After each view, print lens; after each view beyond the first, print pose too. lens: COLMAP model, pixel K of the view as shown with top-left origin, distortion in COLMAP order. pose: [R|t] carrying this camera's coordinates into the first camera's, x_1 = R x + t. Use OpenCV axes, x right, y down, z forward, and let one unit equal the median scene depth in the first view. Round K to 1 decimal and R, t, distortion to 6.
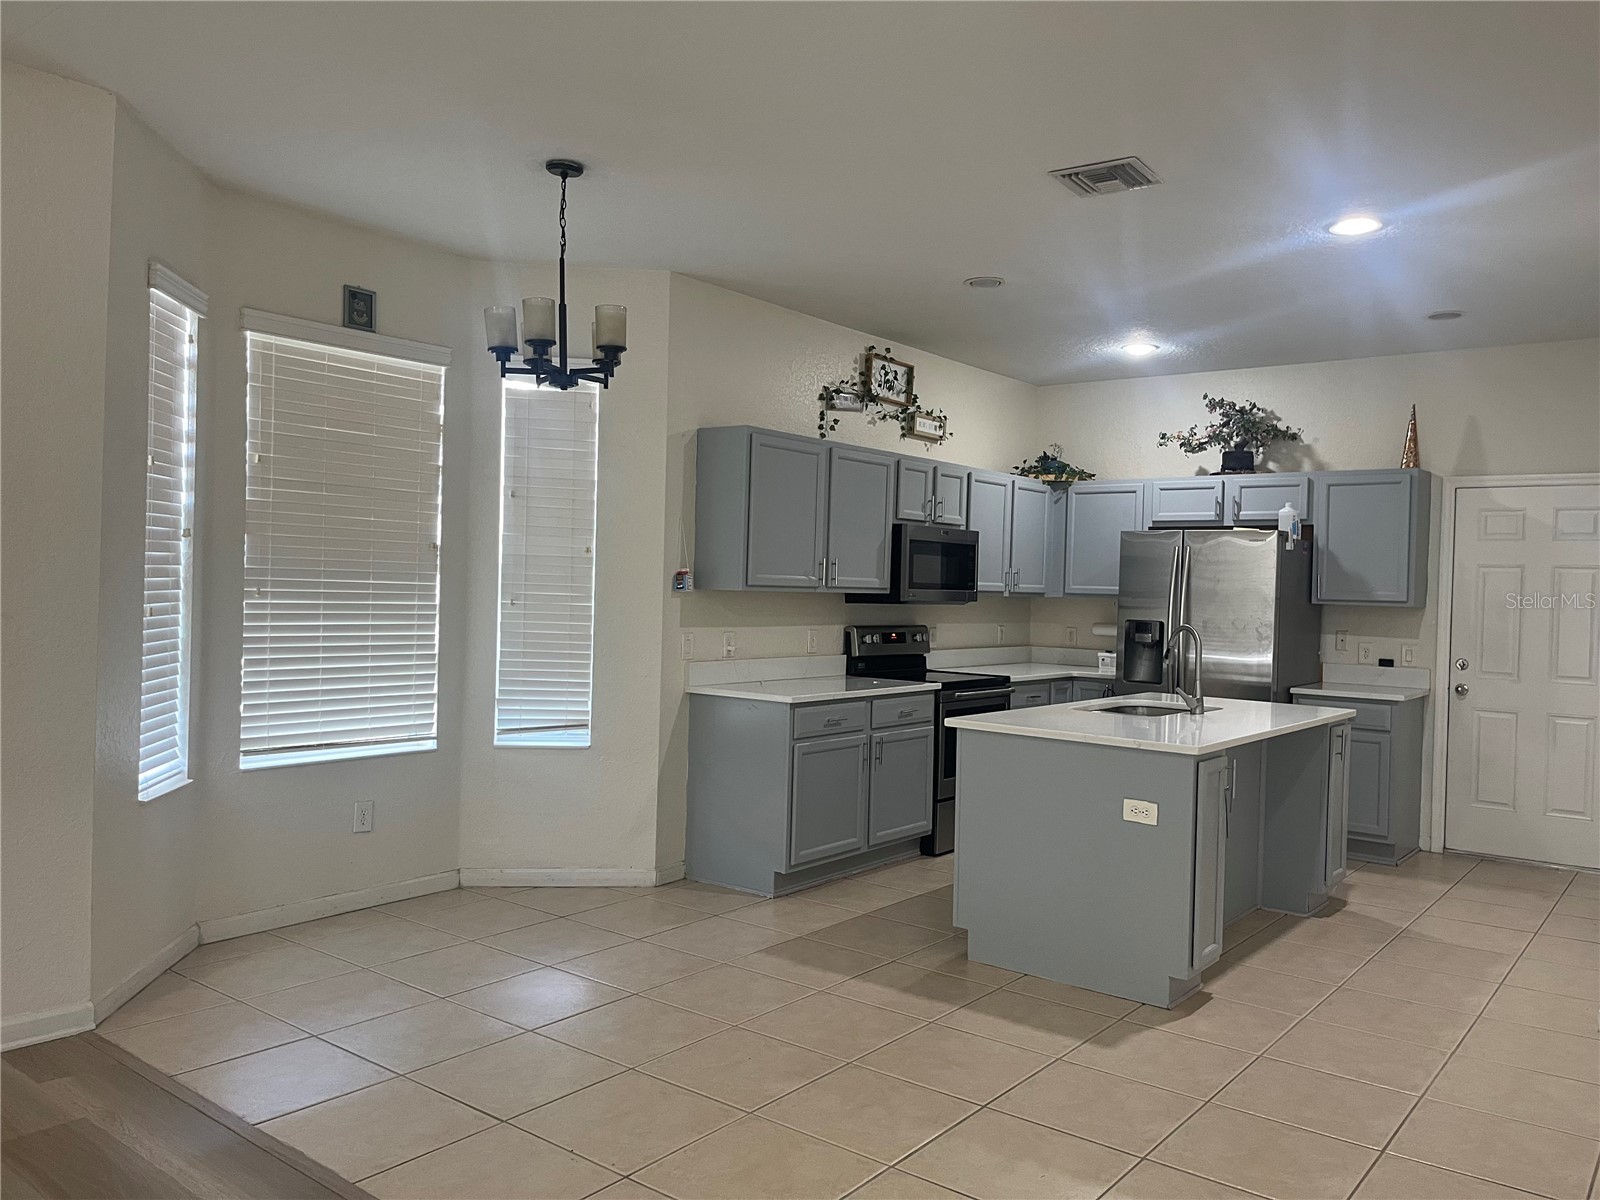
lens RADIAL K [[1222.1, 0, 800.0], [0, 1222.1, 600.0], [0, 0, 1]] dist [-0.000941, -0.002068]
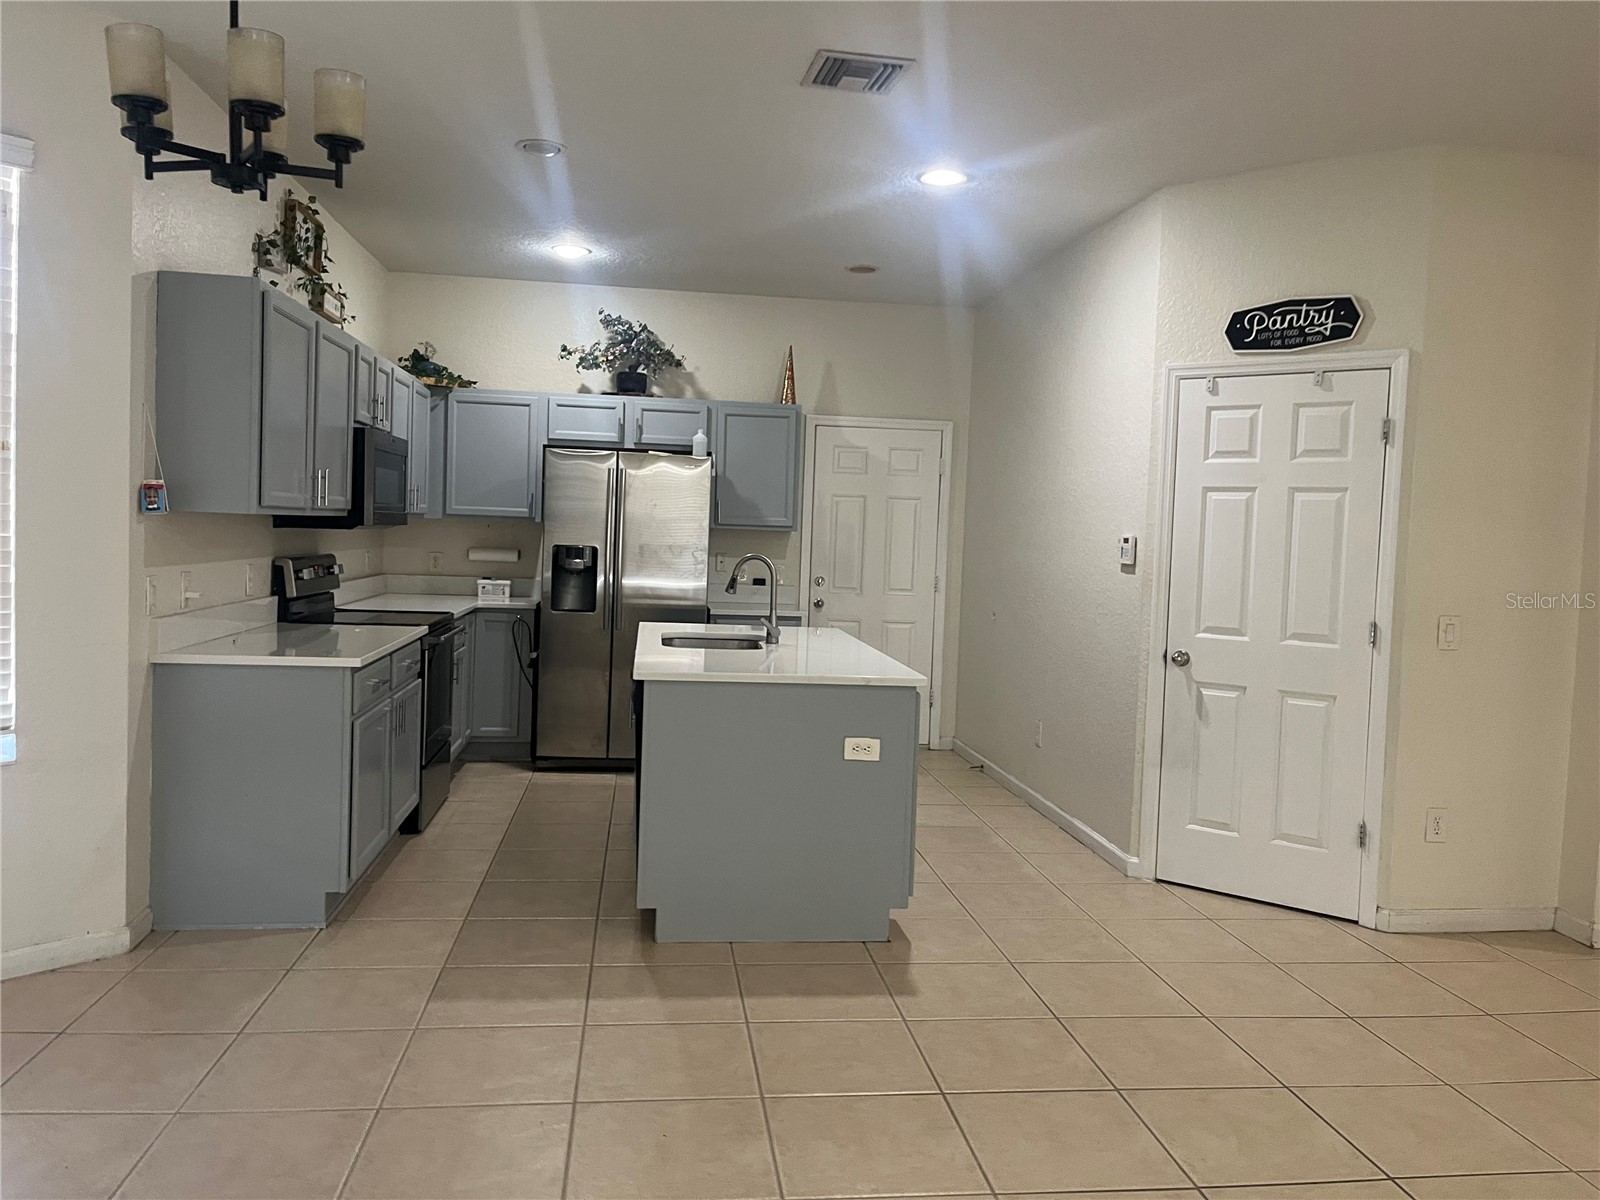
lens RADIAL K [[1209.9, 0, 800.0], [0, 1209.9, 600.0], [0, 0, 1]] dist [0.107372, -0.172006]
pose [[0.698853, -0.043072, 0.713968, -0.277561], [-0.009588, 0.997531, 0.069564, -0.008642], [-0.715201, -0.055461, 0.696714, 0.224883]]
